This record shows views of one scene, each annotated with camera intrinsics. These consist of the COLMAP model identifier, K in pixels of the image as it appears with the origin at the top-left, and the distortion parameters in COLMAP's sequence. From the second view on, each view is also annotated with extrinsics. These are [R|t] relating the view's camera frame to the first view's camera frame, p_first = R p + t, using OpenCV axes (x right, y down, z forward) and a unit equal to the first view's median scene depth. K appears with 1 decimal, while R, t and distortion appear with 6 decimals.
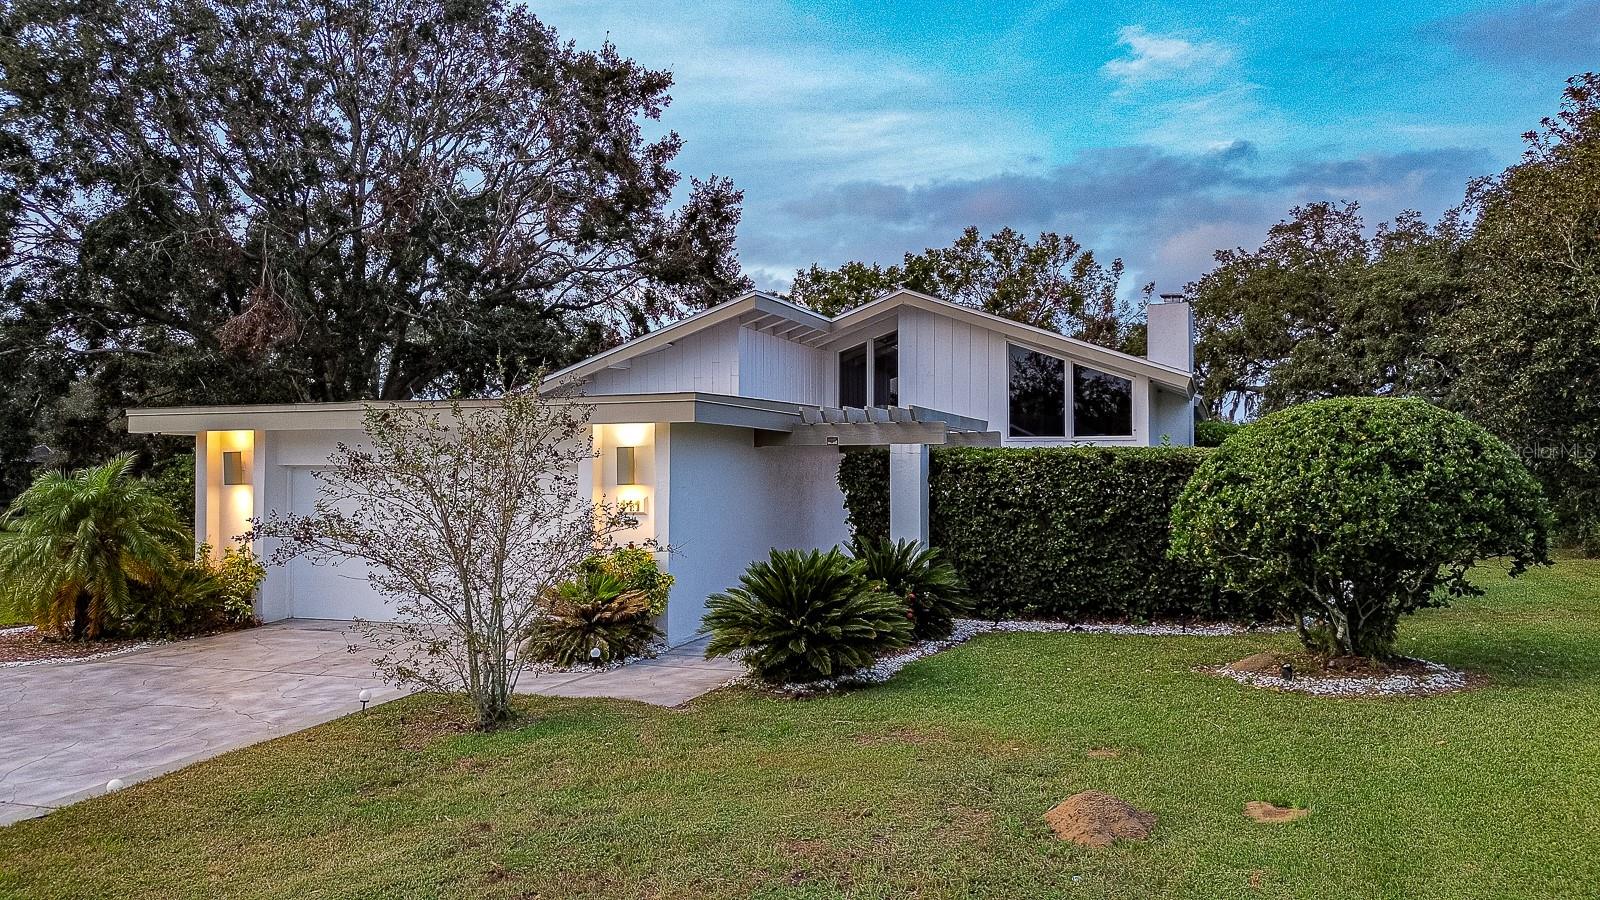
lens RADIAL K [[1120.3, 0, 804.2], [0, 1120.3, 451.5], [0, 0, 1]] dist [0.039984, -0.001509]
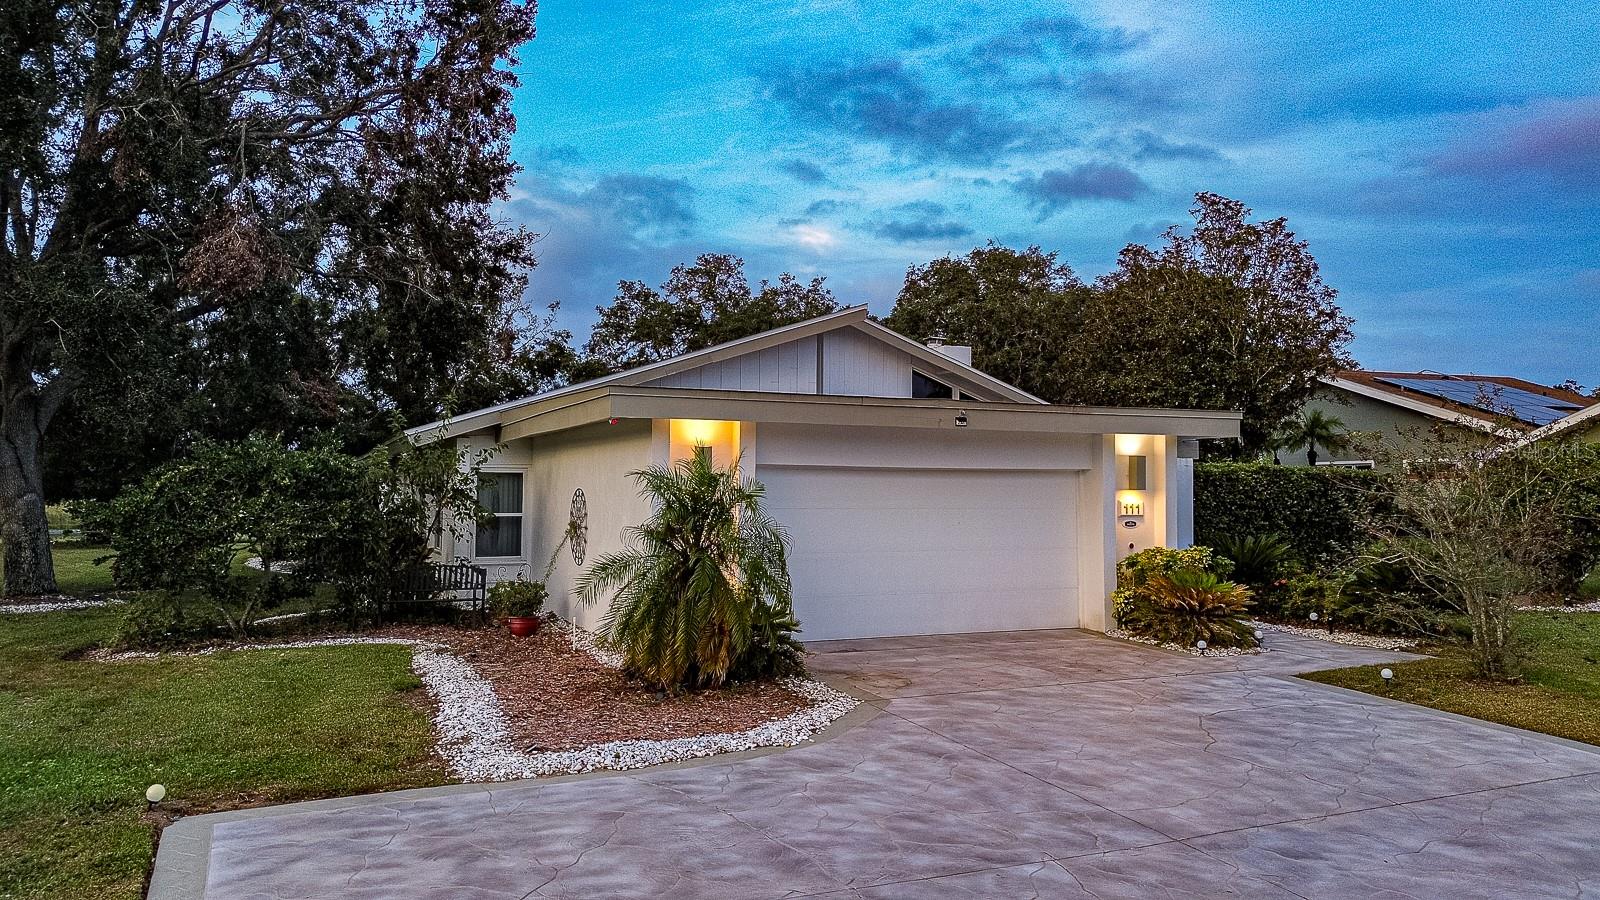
lens RADIAL K [[1120.3, 0, 804.2], [0, 1120.3, 451.5], [0, 0, 1]] dist [0.039984, -0.001509]
pose [[0.708681, 0.027108, 0.705008, -1.092911], [-0.020002, 0.999632, -0.018330, 0.016172], [-0.705245, -0.001111, 0.708963, 0.408584]]
